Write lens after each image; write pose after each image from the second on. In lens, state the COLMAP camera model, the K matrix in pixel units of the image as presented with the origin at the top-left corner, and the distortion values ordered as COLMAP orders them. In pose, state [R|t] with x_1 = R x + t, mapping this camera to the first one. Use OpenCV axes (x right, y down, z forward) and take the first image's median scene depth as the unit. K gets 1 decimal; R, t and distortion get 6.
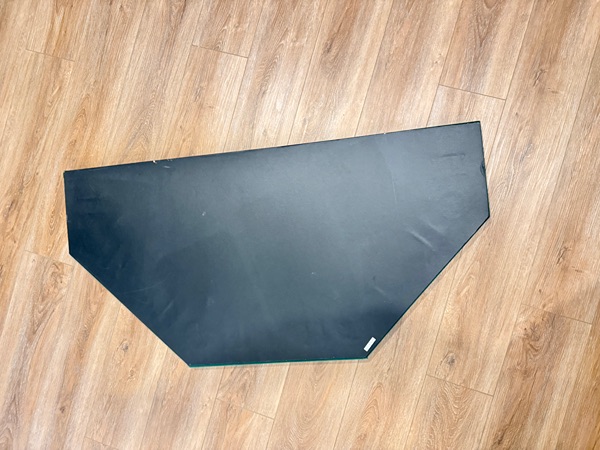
lens RADIAL K [[449.7, 0, 300.0], [0, 449.7, 225.0], [0, 0, 1]] dist [-0.020729, 0.001021]
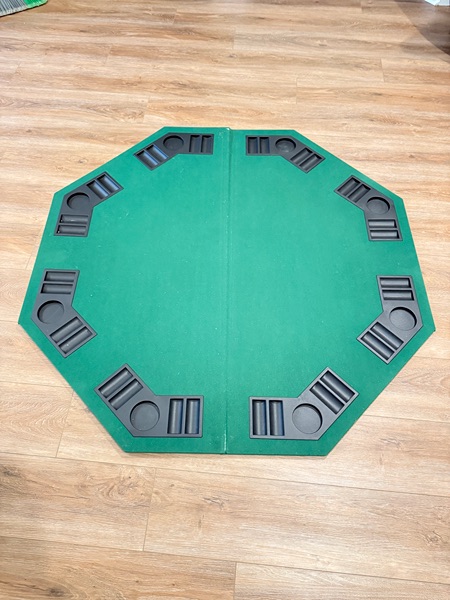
lens RADIAL K [[449.7, 0, 227.2], [0, 449.7, 300.9], [0, 0, 1]] dist [-0.020729, 0.001021]
pose [[0.184479, 0.912364, -0.365458, 0.541369], [-0.982728, 0.165703, -0.082394, 0.047477], [-0.014615, 0.374346, 0.927174, -0.012875]]
